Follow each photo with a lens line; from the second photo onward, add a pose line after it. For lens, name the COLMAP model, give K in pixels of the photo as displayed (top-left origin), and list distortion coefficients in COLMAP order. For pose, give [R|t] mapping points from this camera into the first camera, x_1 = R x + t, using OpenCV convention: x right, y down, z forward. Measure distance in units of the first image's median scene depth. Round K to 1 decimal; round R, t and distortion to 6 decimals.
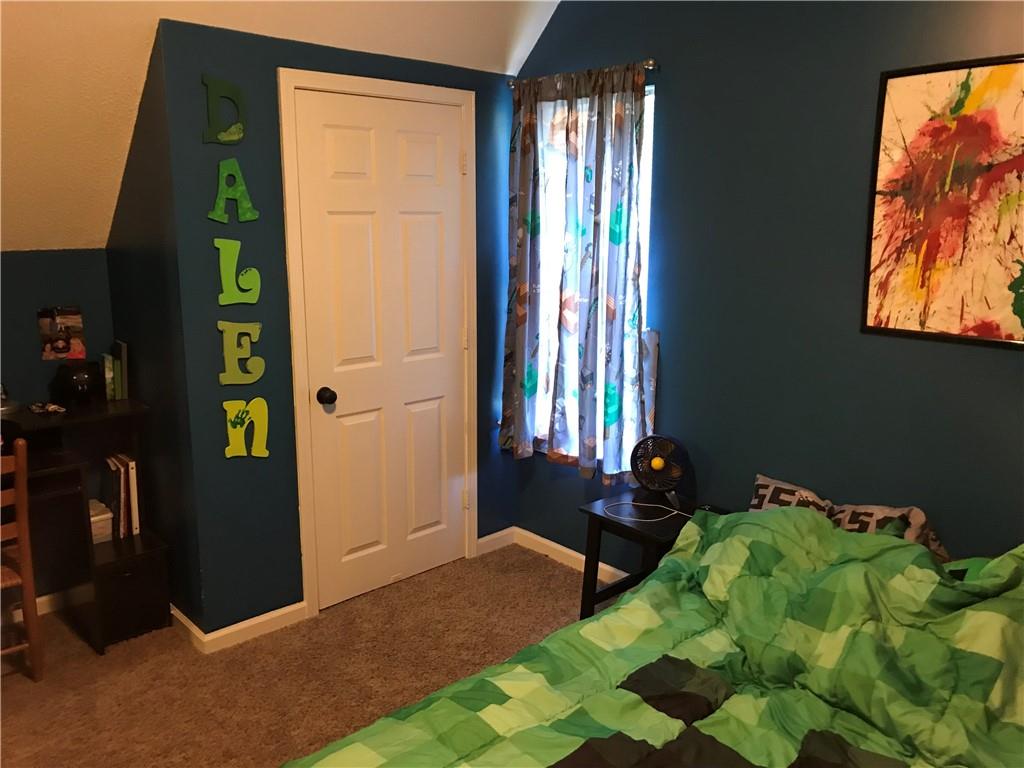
lens RADIAL K [[837.4, 0, 517.5], [0, 837.4, 364.8], [0, 0, 1]] dist [0.117380, -0.148907]
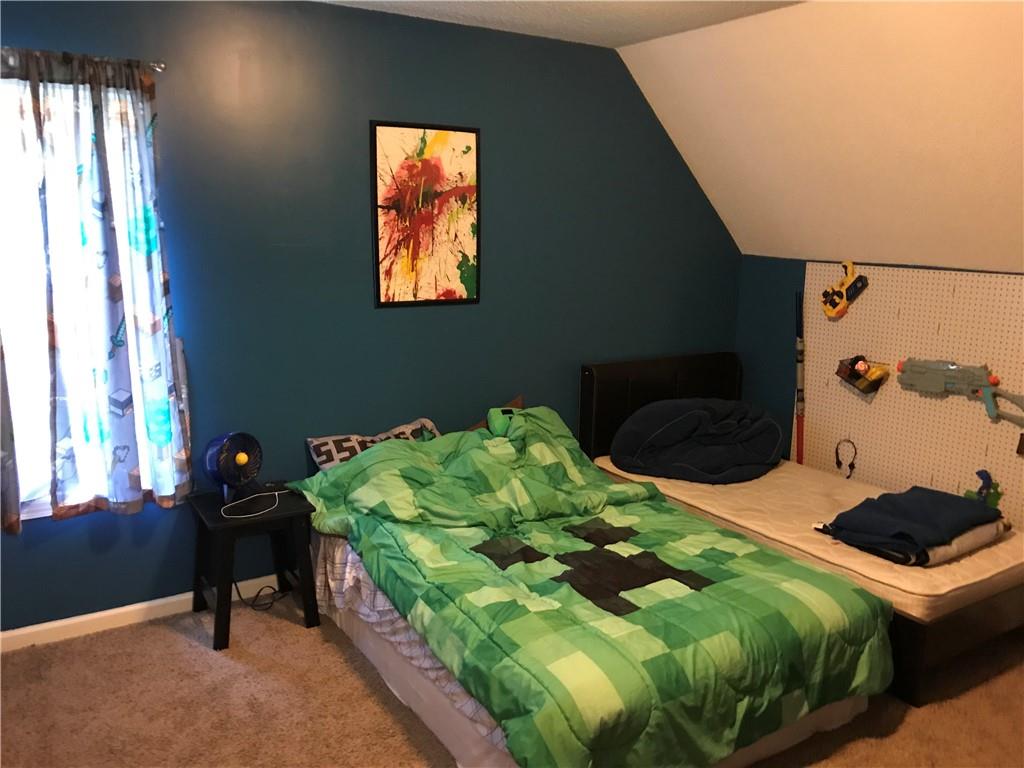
lens RADIAL K [[837.4, 0, 517.5], [0, 837.4, 364.8], [0, 0, 1]] dist [0.117380, -0.148907]
pose [[0.182870, -0.170267, 0.968281, -0.944365], [0.165359, 0.976185, 0.140427, -0.107143], [-0.969131, 0.134434, 0.206670, 0.538809]]
